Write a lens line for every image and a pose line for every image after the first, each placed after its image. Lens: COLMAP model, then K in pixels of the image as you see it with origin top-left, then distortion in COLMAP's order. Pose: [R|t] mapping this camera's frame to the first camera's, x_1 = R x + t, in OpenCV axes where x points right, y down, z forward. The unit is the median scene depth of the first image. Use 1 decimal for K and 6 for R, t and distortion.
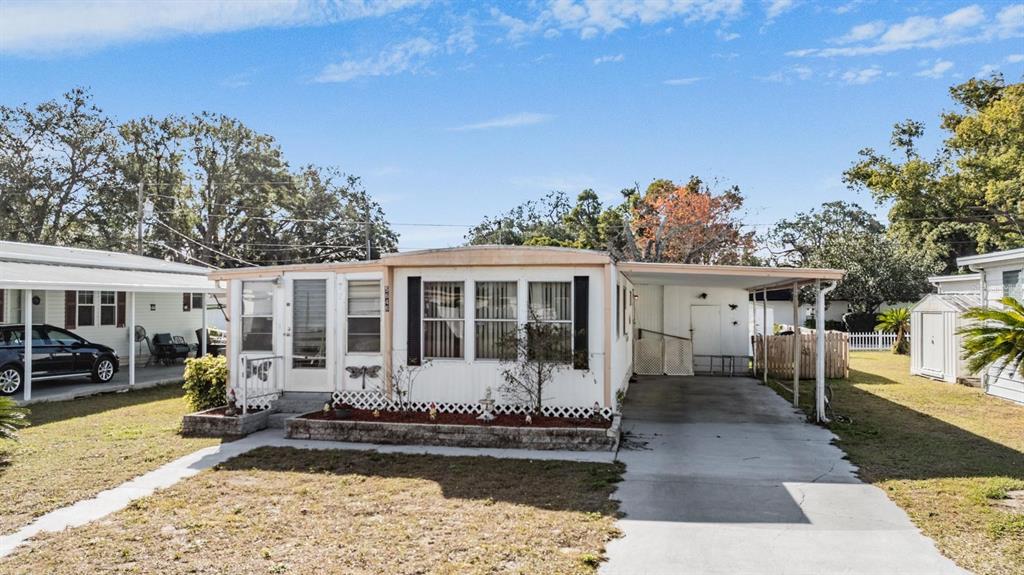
lens RADIAL K [[710.1, 0, 512.0], [0, 710.1, 287.5], [0, 0, 1]] dist [-0.013116, -0.001200]
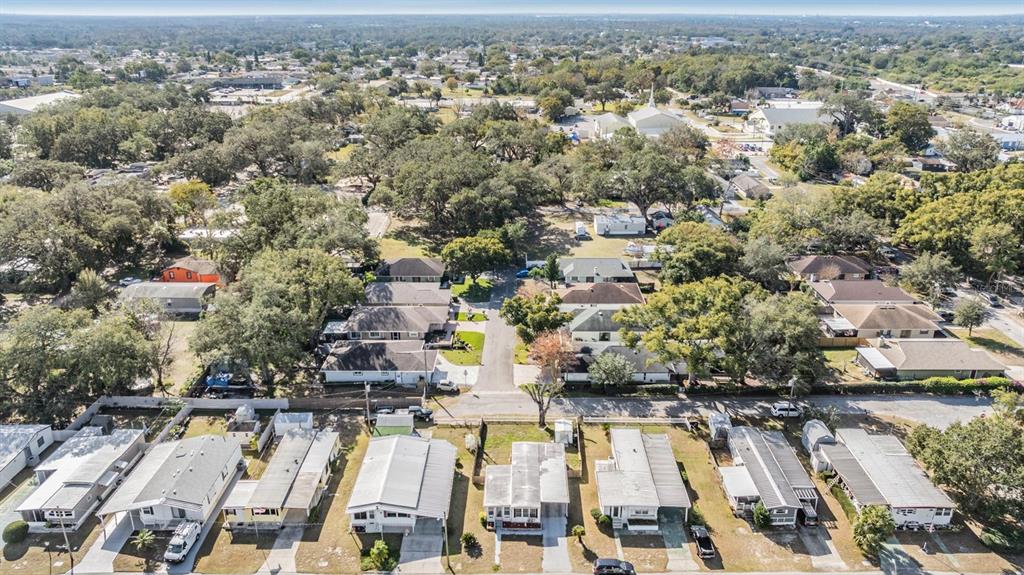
lens RADIAL K [[710.1, 0, 512.0], [0, 710.1, 287.5], [0, 0, 1]] dist [-0.013116, -0.001200]
pose [[0.982341, -0.066529, 0.174873, -1.357597], [-0.005735, 0.923502, 0.383551, -5.182252], [-0.187013, -0.377781, 0.906812, -5.059119]]
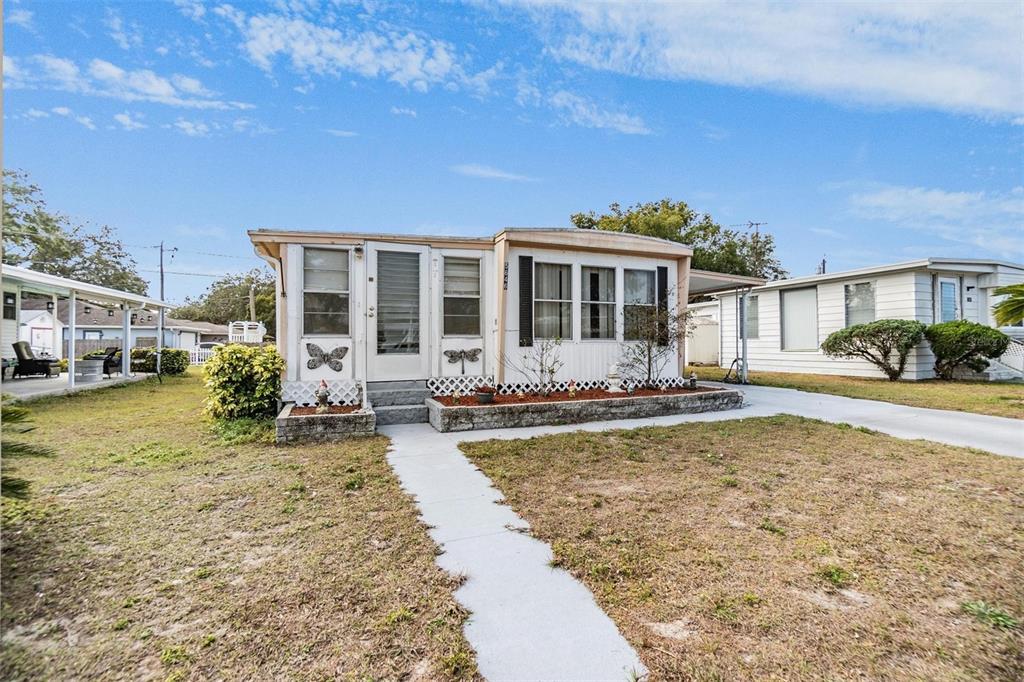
lens RADIAL K [[434.9, 0, 505.6], [0, 434.9, 337.2], [0, 0, 1]] dist [-0.002623, -0.000287]
pose [[0.844789, 0.003775, 0.535086, -0.490126], [-0.008627, 0.999941, 0.006566, 0.094611], [-0.535030, -0.010163, 0.844772, 0.511522]]
